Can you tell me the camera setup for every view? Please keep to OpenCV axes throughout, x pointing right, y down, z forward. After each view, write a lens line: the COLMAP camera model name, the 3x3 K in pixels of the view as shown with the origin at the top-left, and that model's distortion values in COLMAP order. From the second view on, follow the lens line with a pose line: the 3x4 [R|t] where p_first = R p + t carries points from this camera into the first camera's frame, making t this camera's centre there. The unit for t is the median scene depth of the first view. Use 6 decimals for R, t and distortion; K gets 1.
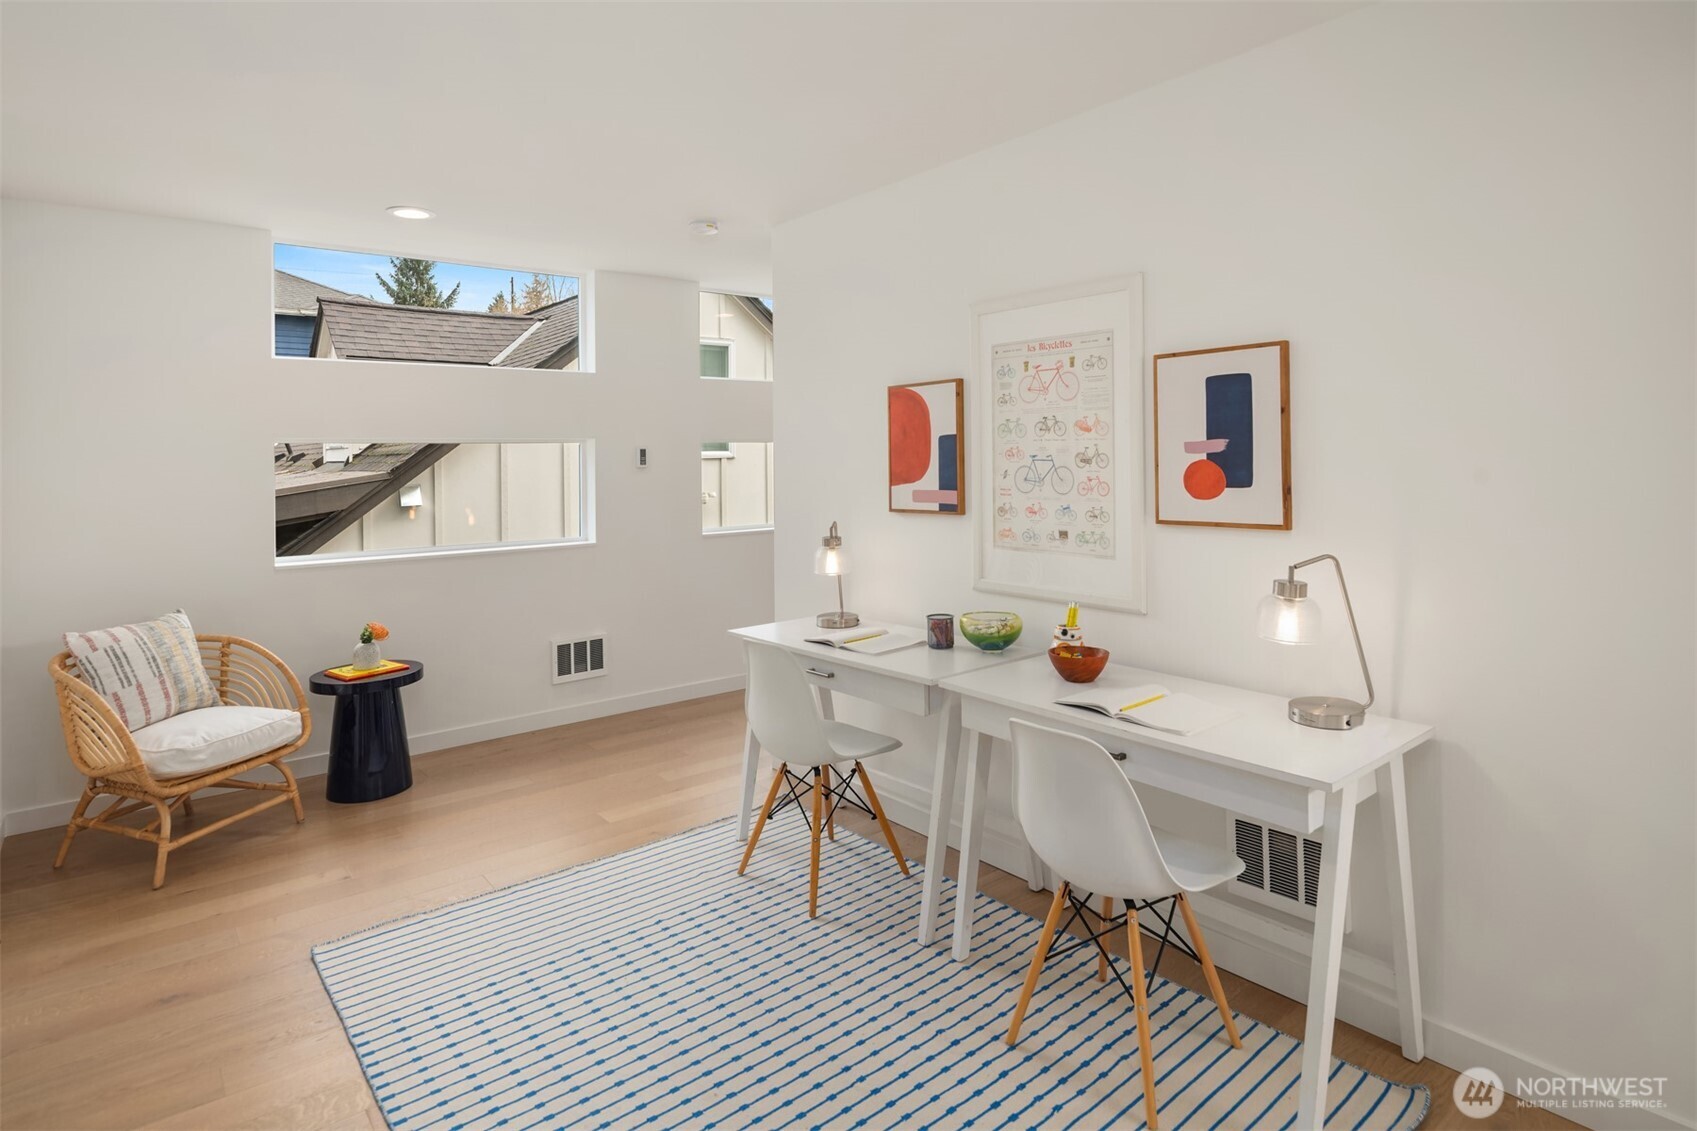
lens RADIAL K [[899.8, 0, 848.5], [0, 899.8, 565.5], [0, 0, 1]] dist [-0.000334, 0.000290]
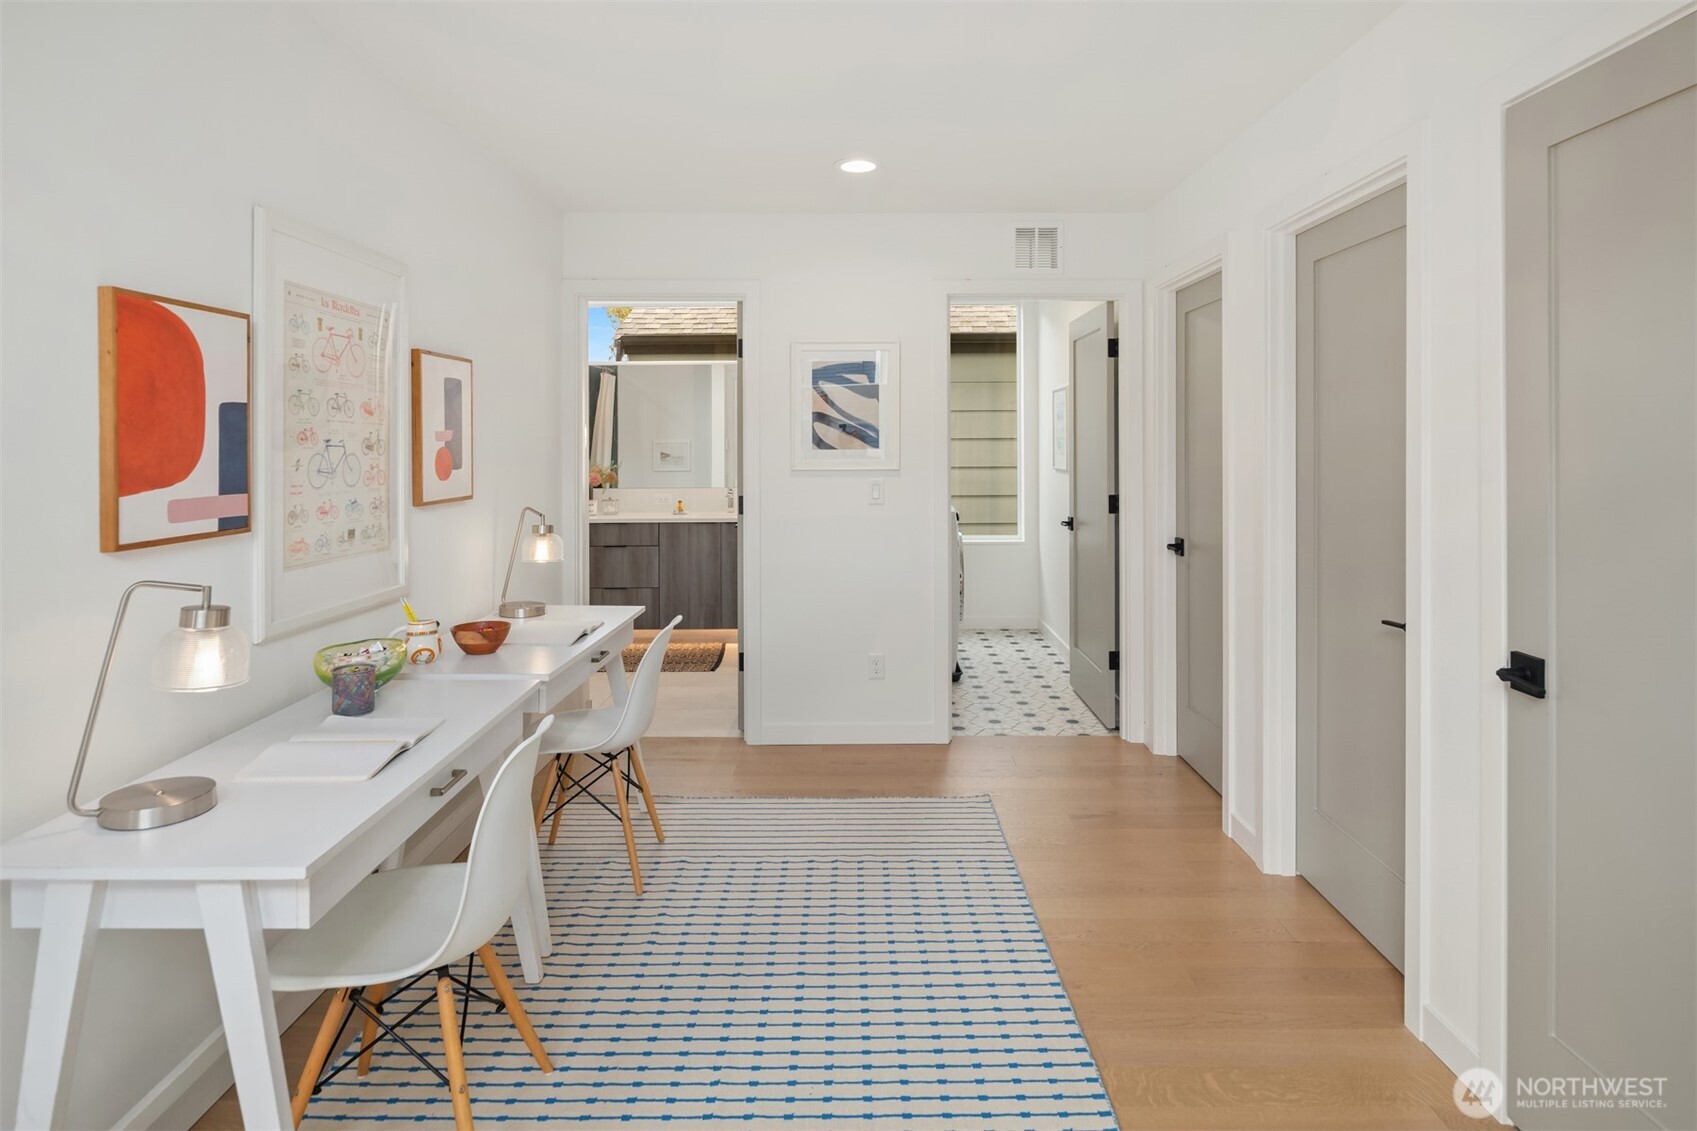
lens RADIAL K [[899.8, 0, 848.5], [0, 899.8, 565.5], [0, 0, 1]] dist [-0.000334, 0.000290]
pose [[-0.765477, -0.077808, 0.638741, -0.640583], [0.076807, 0.974516, 0.210757, -0.142848], [-0.638862, 0.210389, -0.739994, 1.285690]]
